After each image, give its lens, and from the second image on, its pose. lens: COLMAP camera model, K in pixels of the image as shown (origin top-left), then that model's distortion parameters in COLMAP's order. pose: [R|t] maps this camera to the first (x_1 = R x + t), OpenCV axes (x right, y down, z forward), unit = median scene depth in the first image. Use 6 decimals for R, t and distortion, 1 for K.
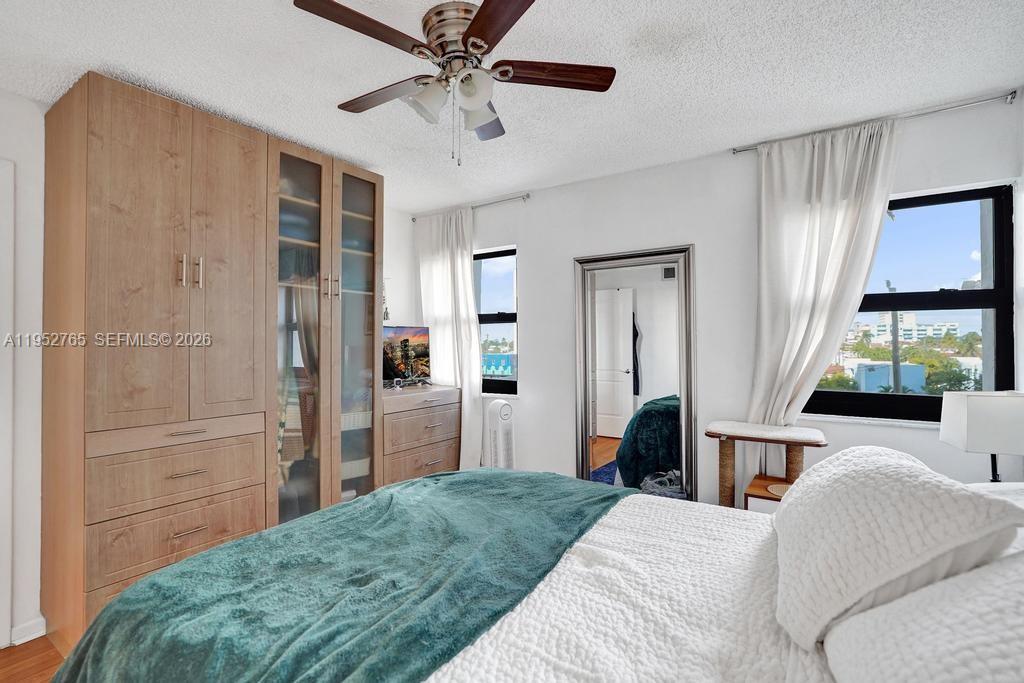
lens RADIAL K [[474.8, 0, 511.2], [0, 474.8, 342.6], [0, 0, 1]] dist [-0.070200, 0.025668]
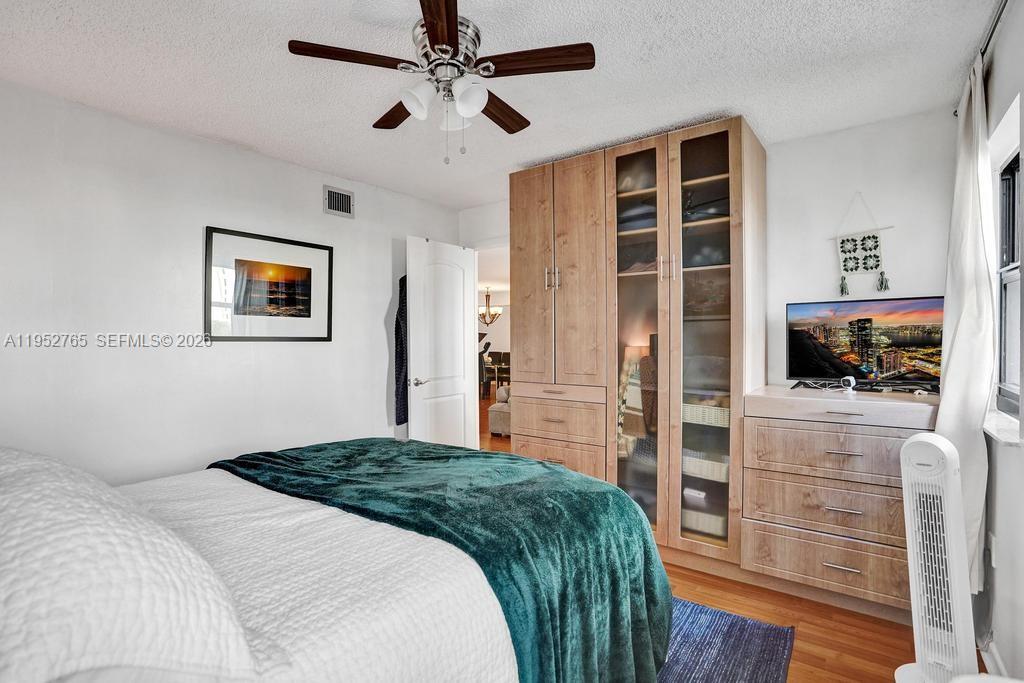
lens RADIAL K [[474.8, 0, 511.2], [0, 474.8, 342.6], [0, 0, 1]] dist [-0.070200, 0.025668]
pose [[-0.044616, 0.015814, -0.998879, 0.643835], [0.013524, 0.999793, 0.015224, 0.014979], [0.998913, -0.012830, -0.044821, 0.783517]]
